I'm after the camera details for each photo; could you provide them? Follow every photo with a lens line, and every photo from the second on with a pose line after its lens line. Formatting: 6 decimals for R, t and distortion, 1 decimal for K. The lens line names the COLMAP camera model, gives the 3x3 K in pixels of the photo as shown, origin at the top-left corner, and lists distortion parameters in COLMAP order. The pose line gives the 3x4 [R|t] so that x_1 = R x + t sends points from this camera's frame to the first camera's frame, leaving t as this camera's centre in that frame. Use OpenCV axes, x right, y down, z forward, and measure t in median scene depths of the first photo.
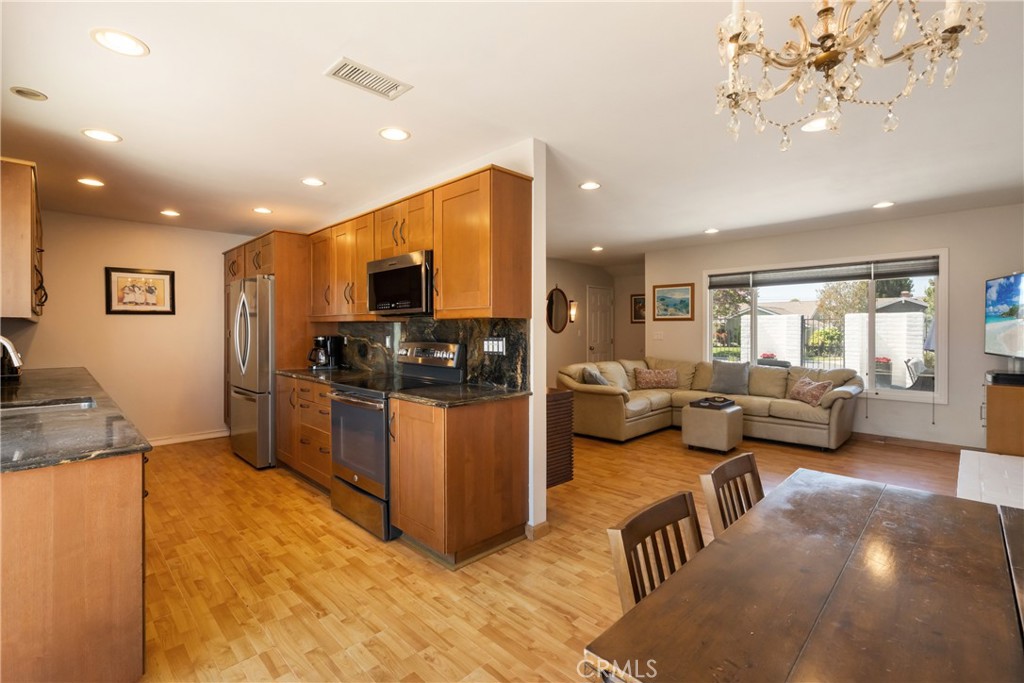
lens RADIAL K [[463.9, 0, 509.0], [0, 463.9, 331.1], [0, 0, 1]] dist [-0.012593, 0.003325]
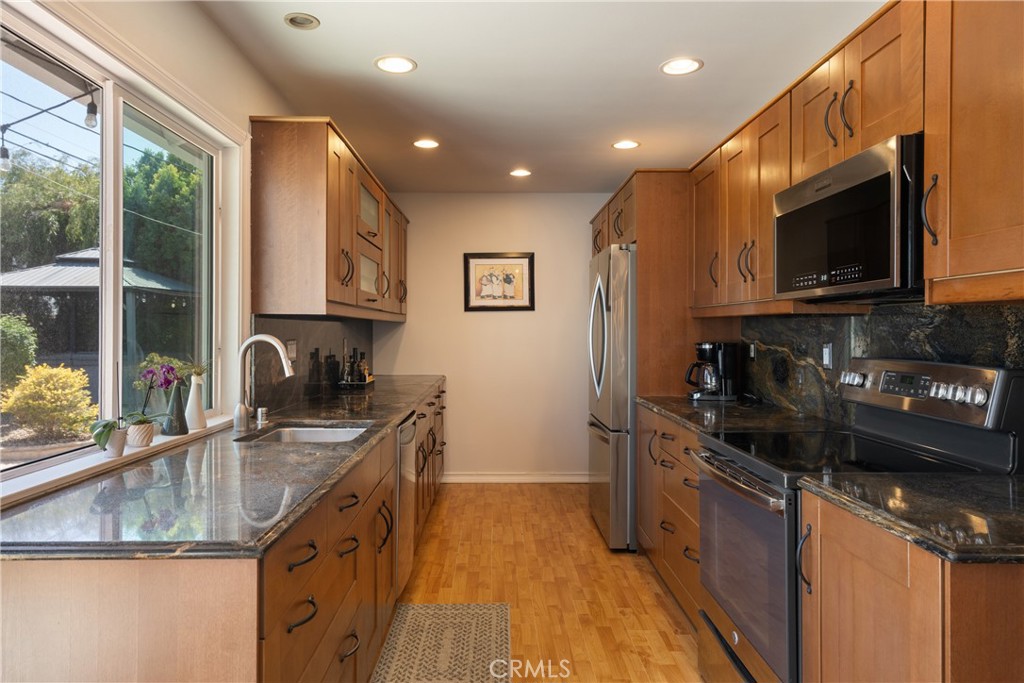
lens RADIAL K [[664.8, 0, 494.9], [0, 664.8, 330.3], [0, 0, 1]] dist [0.010824, 0.017693]
pose [[0.714055, 0.002217, -0.700086, -0.018587], [-0.005864, 0.999979, -0.002815, 0.000111], [0.700065, 0.006115, 0.714053, 0.268842]]
